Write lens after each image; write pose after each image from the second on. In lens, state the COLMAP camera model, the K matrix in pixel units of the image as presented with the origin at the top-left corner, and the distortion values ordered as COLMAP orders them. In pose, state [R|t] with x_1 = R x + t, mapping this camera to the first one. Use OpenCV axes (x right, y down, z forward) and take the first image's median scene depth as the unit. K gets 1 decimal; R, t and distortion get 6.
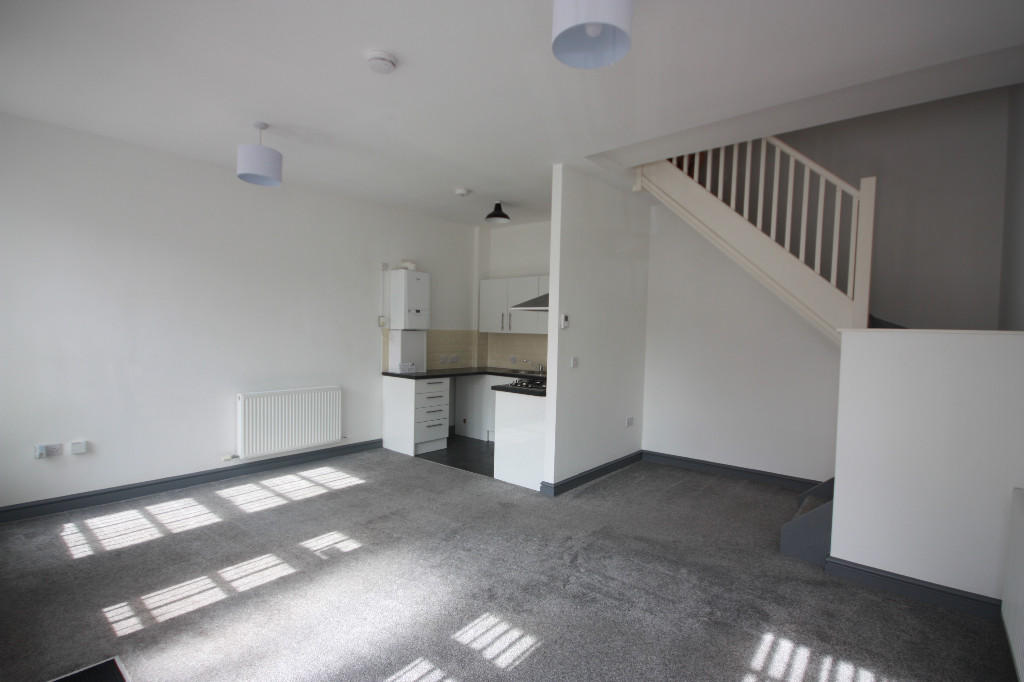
lens RADIAL K [[479.2, 0, 513.3], [0, 479.2, 345.1], [0, 0, 1]] dist [-0.001362, 0.002696]
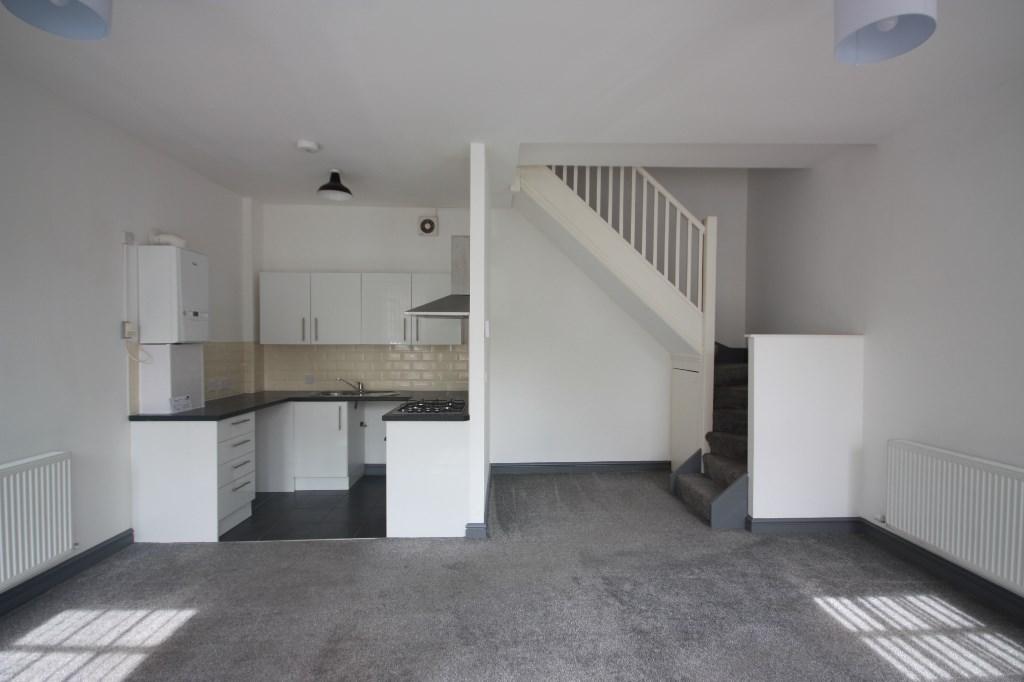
lens RADIAL K [[479.2, 0, 514.6], [0, 479.2, 344.8], [0, 0, 1]] dist [-0.001362, 0.002696]
pose [[0.746668, -0.026761, 0.664658, -0.395789], [0.034403, 0.999407, 0.001591, -0.020185], [-0.664307, 0.021678, 0.747146, 0.307976]]
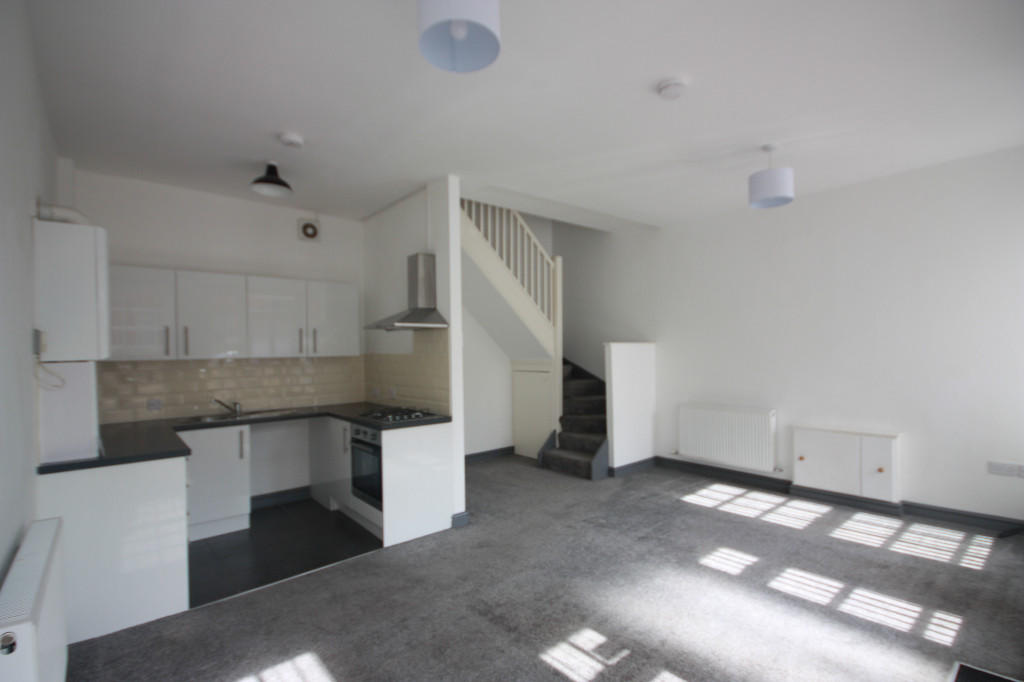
lens RADIAL K [[479.2, 0, 514.5], [0, 479.2, 345.8], [0, 0, 1]] dist [-0.001362, 0.002696]
pose [[0.166878, -0.017729, 0.985818, -0.771379], [0.049988, 0.998705, 0.009499, -0.038345], [-0.984710, 0.047694, 0.167548, 0.679163]]
